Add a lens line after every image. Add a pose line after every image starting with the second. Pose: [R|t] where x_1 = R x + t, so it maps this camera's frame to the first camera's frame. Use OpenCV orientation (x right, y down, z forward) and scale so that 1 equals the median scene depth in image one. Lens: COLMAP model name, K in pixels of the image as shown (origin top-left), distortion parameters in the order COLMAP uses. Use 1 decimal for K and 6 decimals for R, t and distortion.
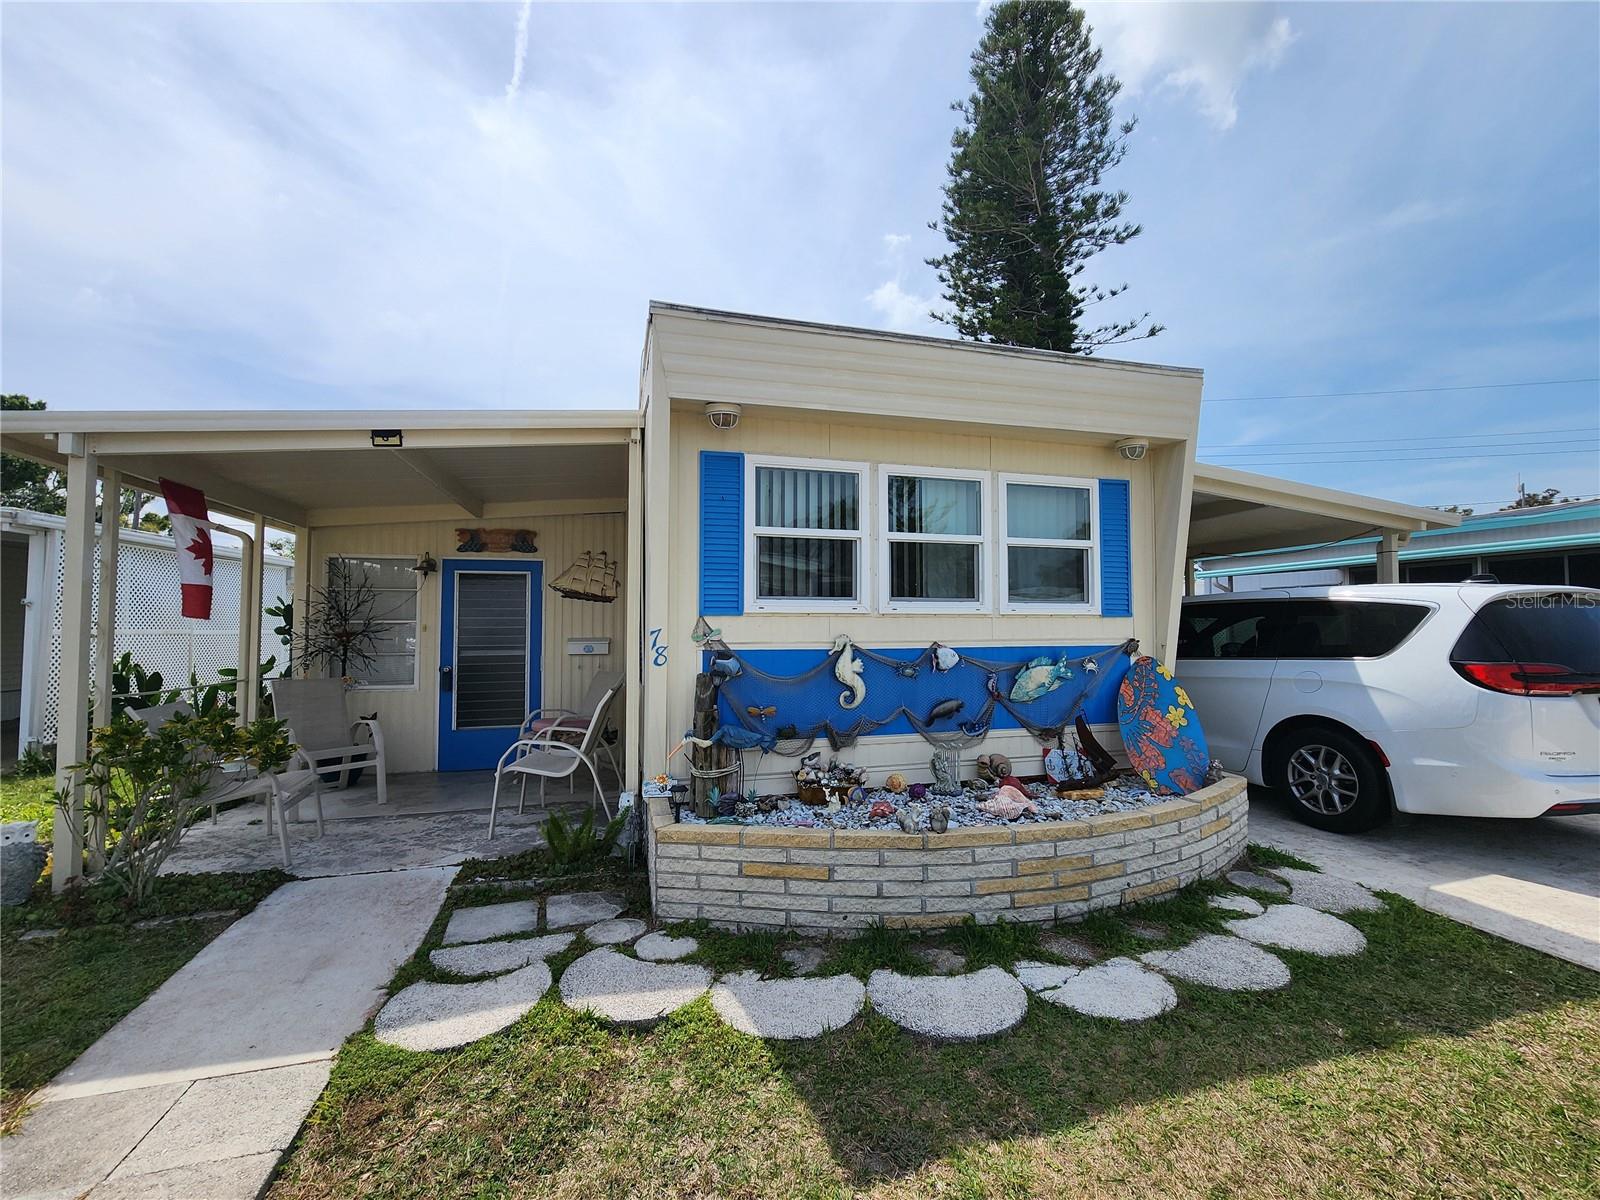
lens RADIAL K [[656.6, 0, 796.9], [0, 656.6, 603.4], [0, 0, 1]] dist [-0.003615, 0.001550]
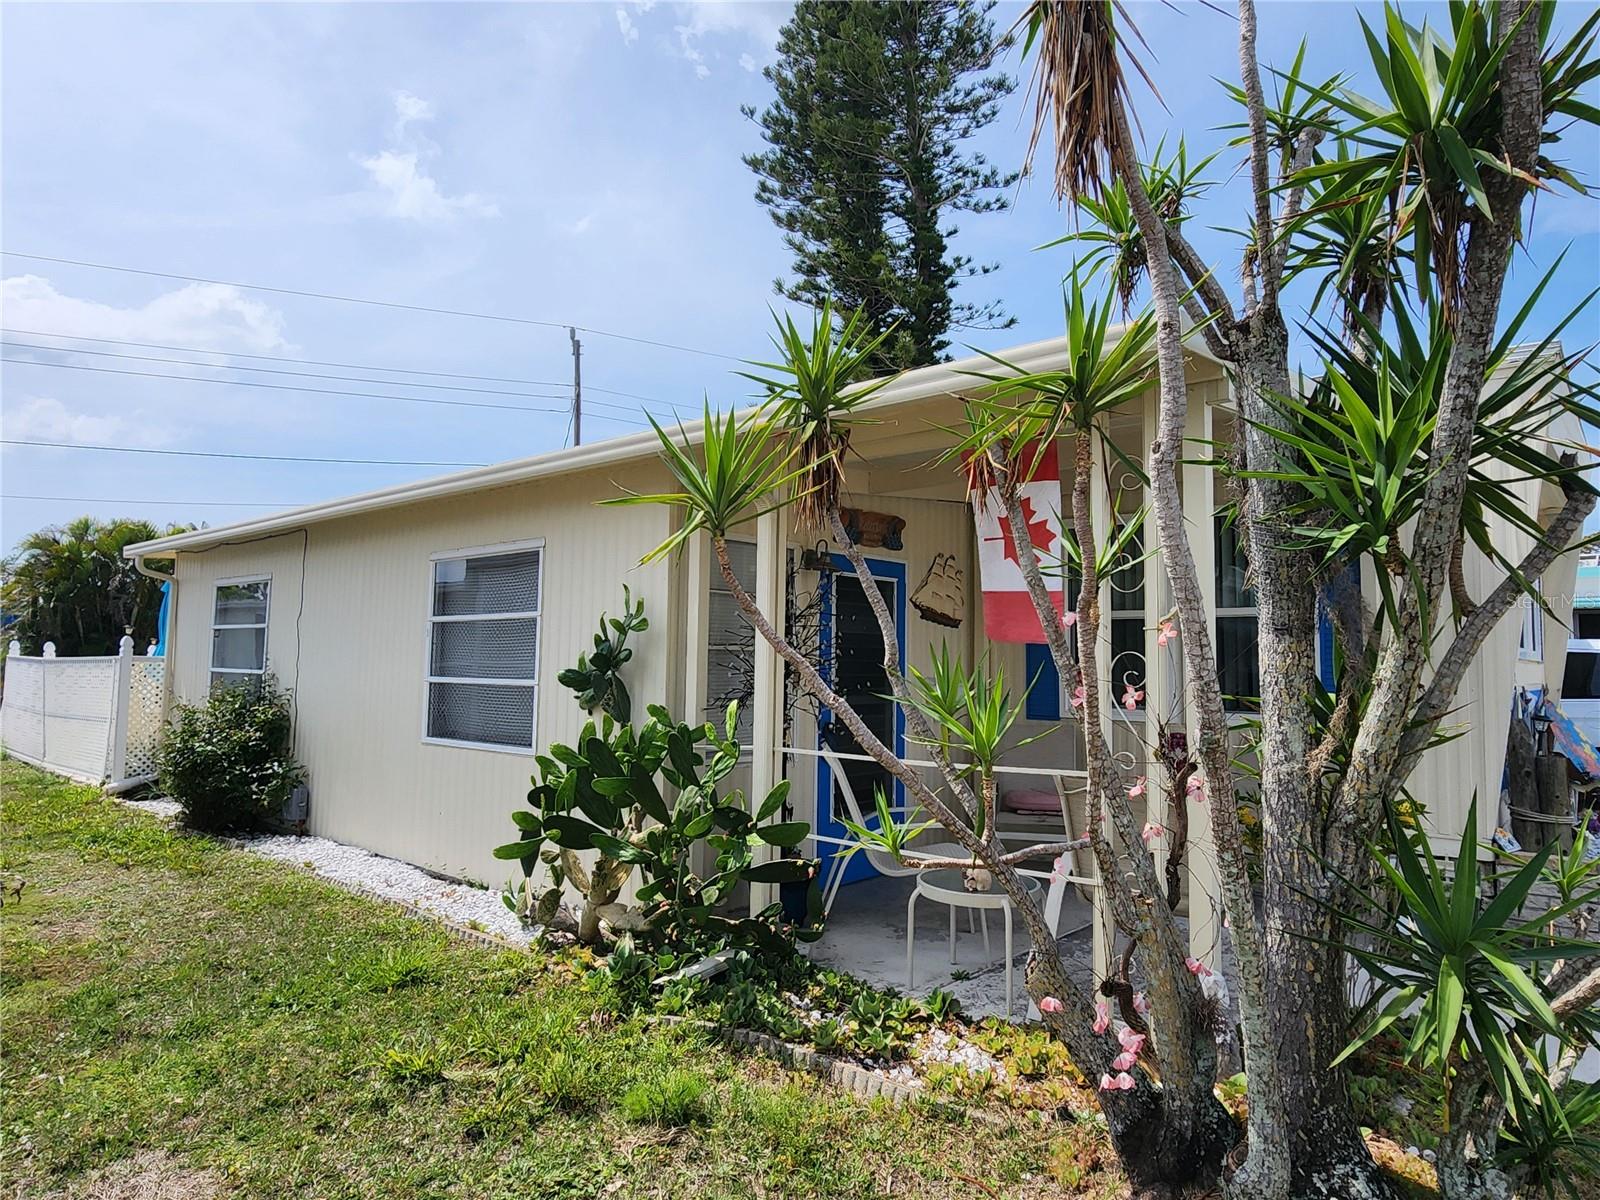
lens RADIAL K [[972.5, 0, 800.3], [0, 972.5, 595.3], [0, 0, 1]] dist [-0.014003, -0.000383]
pose [[0.836560, 0.051389, 0.545460, -1.714359], [-0.036644, 0.998610, -0.037882, 0.016492], [-0.546649, 0.011702, 0.837280, 0.369429]]
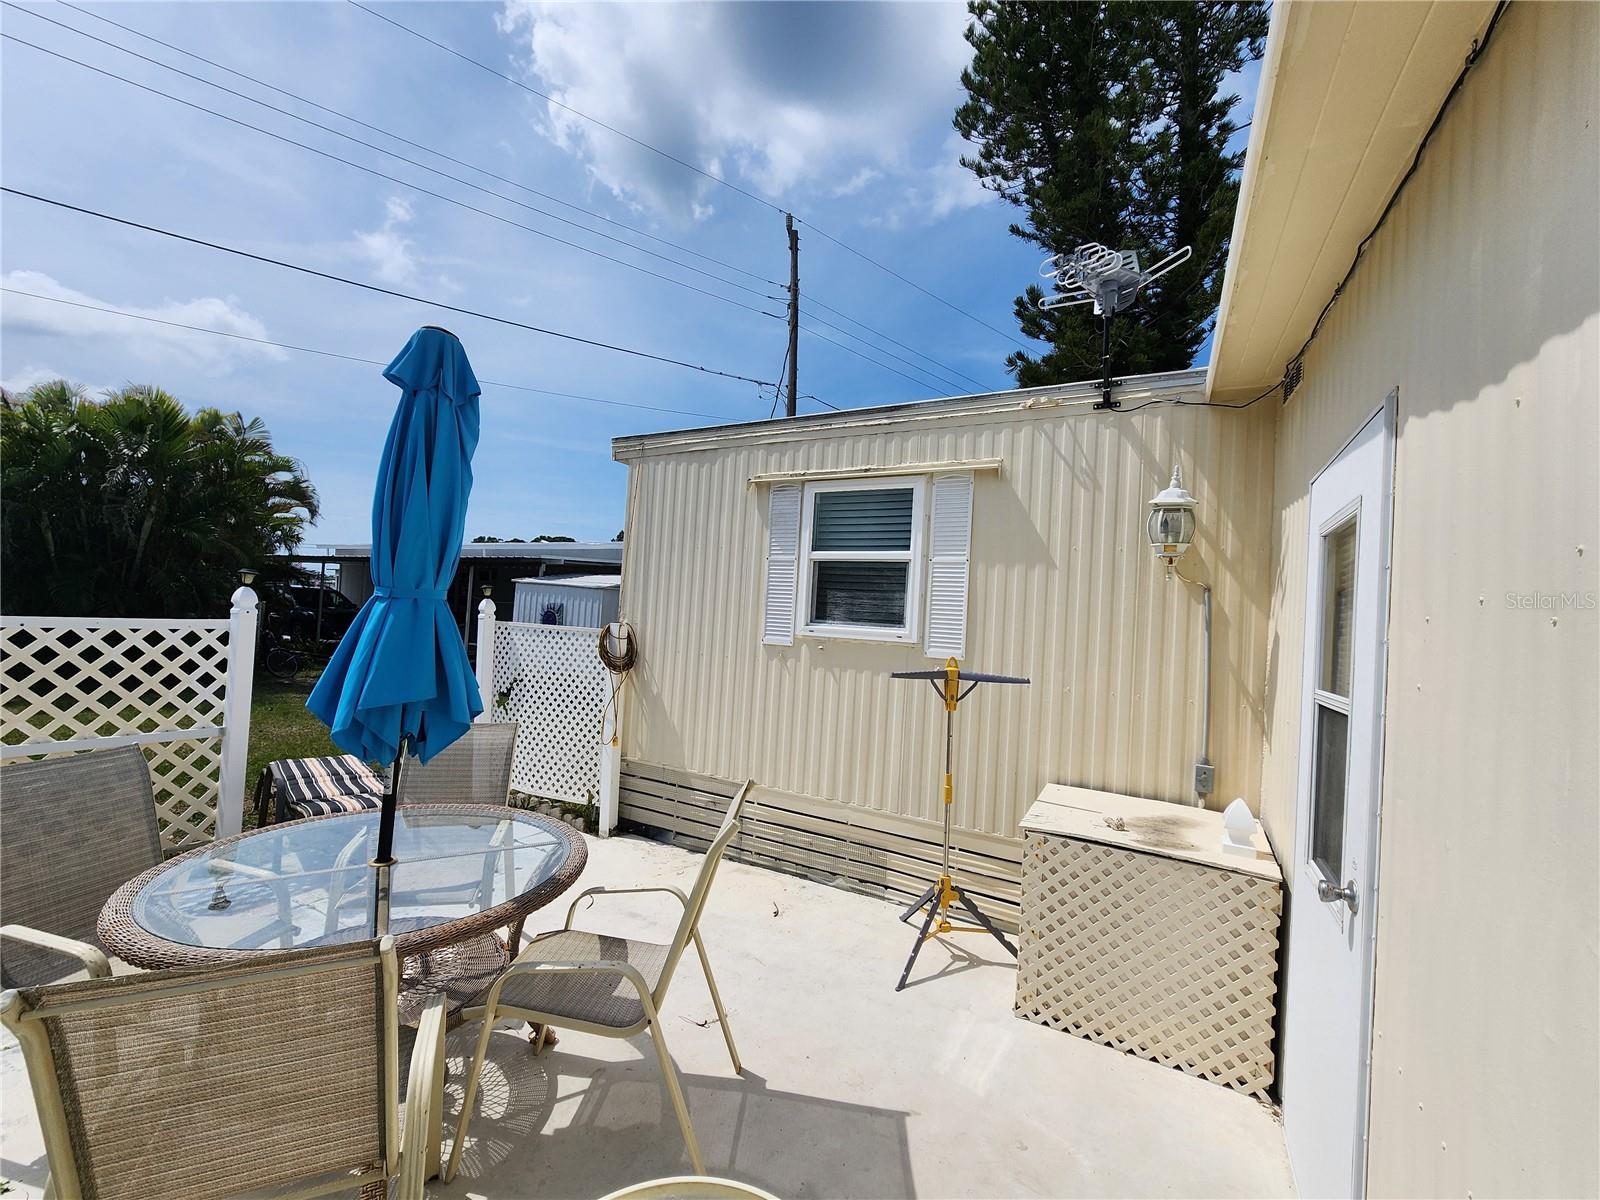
lens RADIAL K [[656.6, 0, 800.6], [0, 656.6, 602.9], [0, 0, 1]] dist [-0.003615, 0.001550]
pose [[0.712295, 0.064085, 0.698949, -1.835242], [-0.086371, 0.996257, -0.003324, 0.135584], [-0.696546, -0.058001, 0.715164, 3.492522]]
